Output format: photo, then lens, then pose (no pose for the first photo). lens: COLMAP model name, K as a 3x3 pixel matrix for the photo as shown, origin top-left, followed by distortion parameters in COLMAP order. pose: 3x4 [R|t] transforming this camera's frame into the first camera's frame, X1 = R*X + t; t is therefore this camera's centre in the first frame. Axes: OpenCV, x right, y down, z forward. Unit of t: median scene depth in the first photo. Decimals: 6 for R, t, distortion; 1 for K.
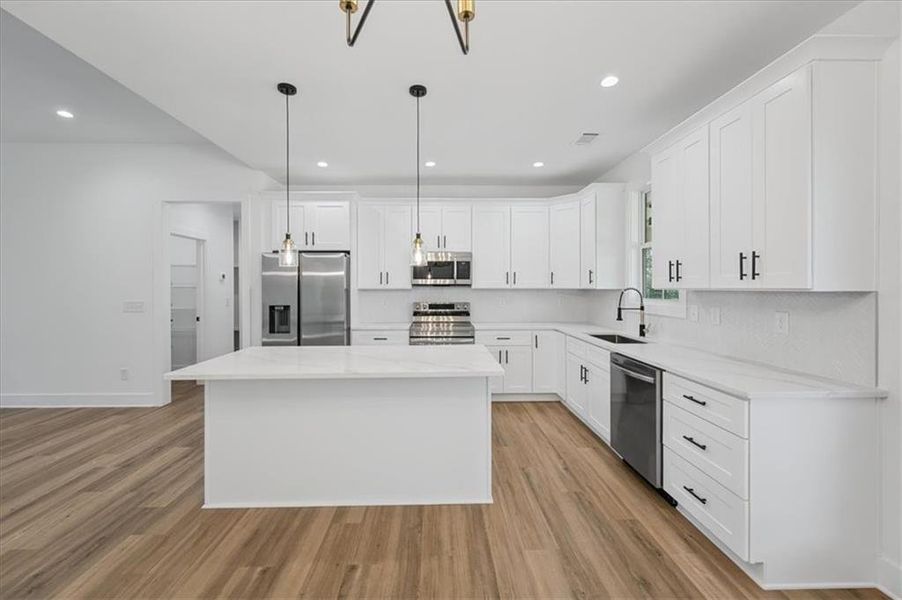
lens RADIAL K [[355.2, 0, 443.6], [0, 355.2, 292.1], [0, 0, 1]] dist [-0.002169, -0.000180]
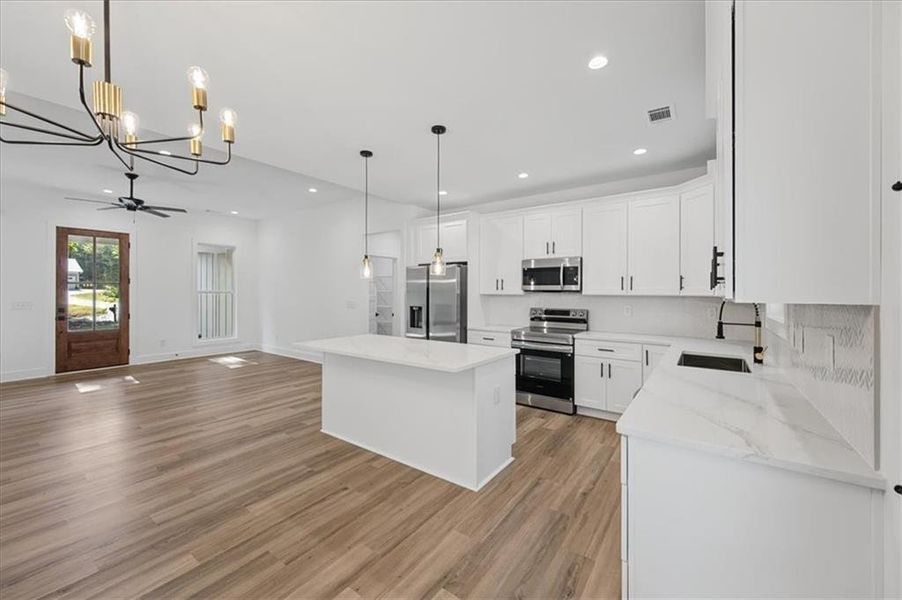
lens RADIAL K [[355.2, 0, 452.7], [0, 355.2, 290.4], [0, 0, 1]] dist [-0.002169, -0.000180]
pose [[0.799427, 0.002277, -0.600759, 0.425988], [-0.013507, 0.999808, -0.014183, -0.004133], [0.600612, 0.019453, 0.799304, 0.042765]]
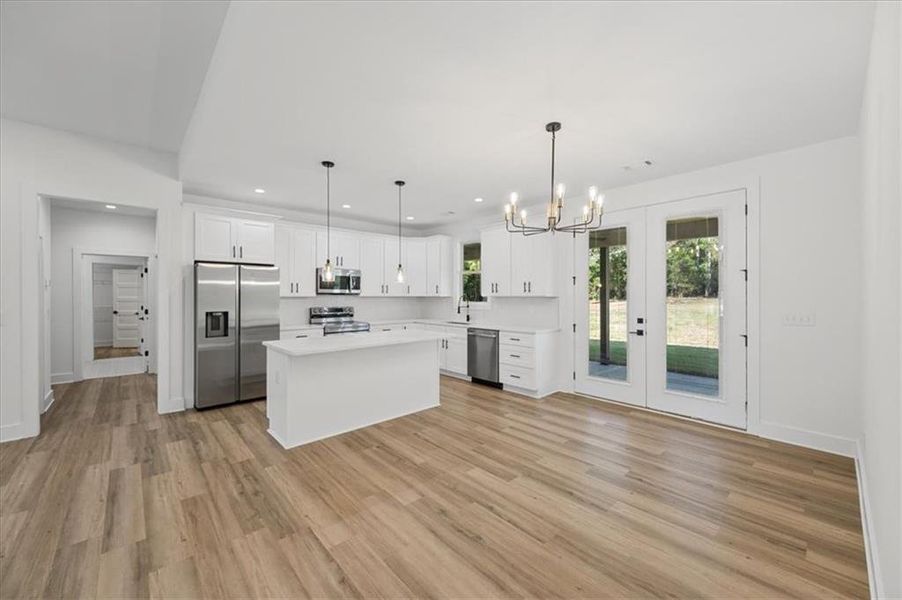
lens RADIAL K [[355.2, 0, 446.4], [0, 355.2, 295.7], [0, 0, 1]] dist [-0.002169, -0.000180]
pose [[0.754987, -0.000112, 0.655740, -0.650389], [0.009793, 0.999890, -0.011104, 0.006950], [-0.655667, 0.014805, 0.754905, -0.295608]]
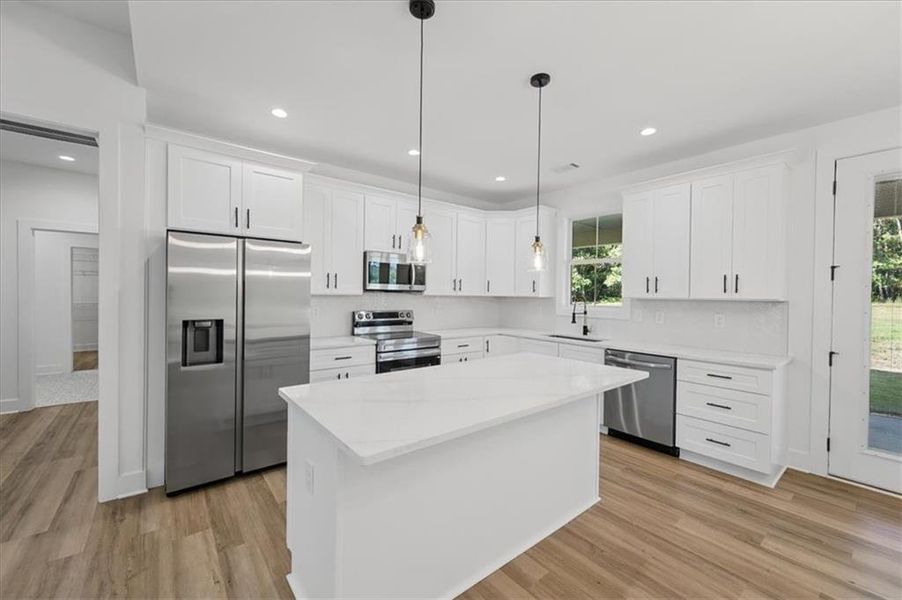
lens RADIAL K [[355.2, 0, 445.1], [0, 355.2, 300.6], [0, 0, 1]] dist [-0.002169, -0.000180]
pose [[0.795705, 0.001745, 0.605682, -0.503795], [-0.005180, 0.999979, 0.003924, 0.000007], [-0.605662, -0.006260, 0.795697, 0.257492]]
